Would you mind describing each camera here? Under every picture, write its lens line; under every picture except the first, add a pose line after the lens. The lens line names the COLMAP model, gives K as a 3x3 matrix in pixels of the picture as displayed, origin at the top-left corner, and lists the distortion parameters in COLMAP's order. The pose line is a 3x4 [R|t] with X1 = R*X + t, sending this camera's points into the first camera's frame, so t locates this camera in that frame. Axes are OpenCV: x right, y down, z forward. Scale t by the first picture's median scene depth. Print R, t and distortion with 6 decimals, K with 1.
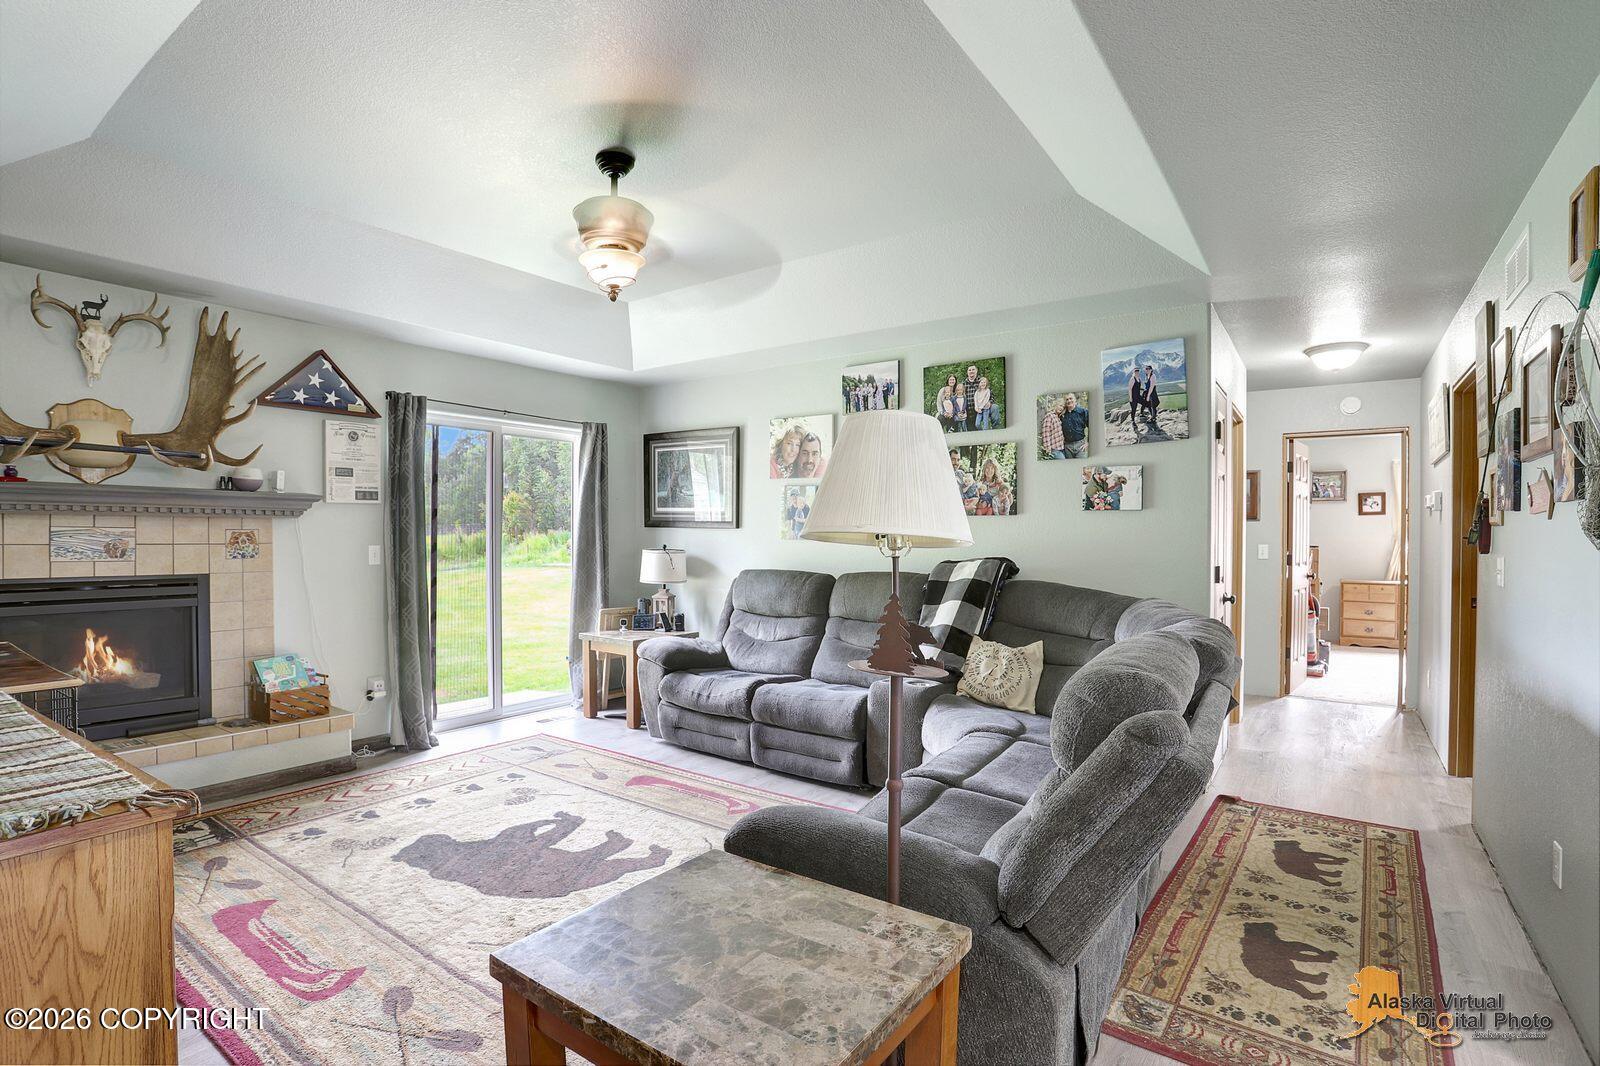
lens RADIAL K [[772.8, 0, 799.7], [0, 772.8, 538.6], [0, 0, 1]] dist [-0.003102, -0.000238]
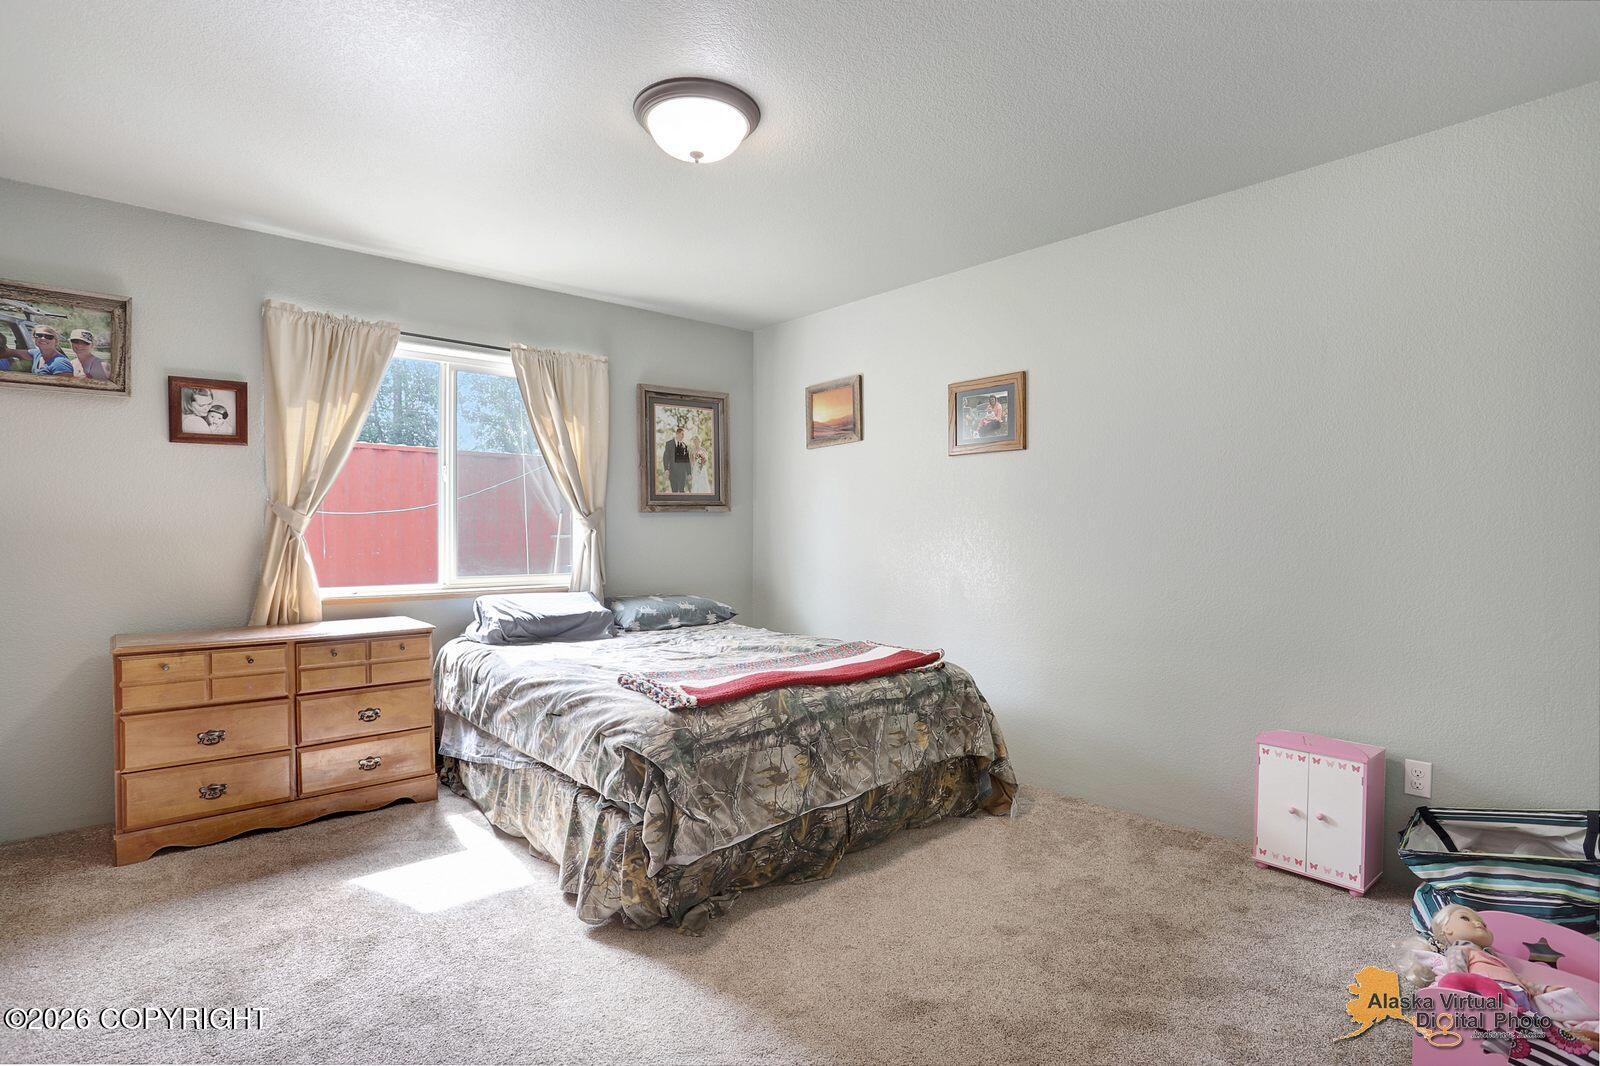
lens RADIAL K [[772.8, 0, 799.1], [0, 772.8, 531.8], [0, 0, 1]] dist [-0.003102, -0.000238]
pose [[0.200632, -0.007604, 0.979637, 0.453163], [0.005106, 0.999964, 0.006716, 0.008376], [-0.979653, 0.003654, 0.200664, 0.668122]]
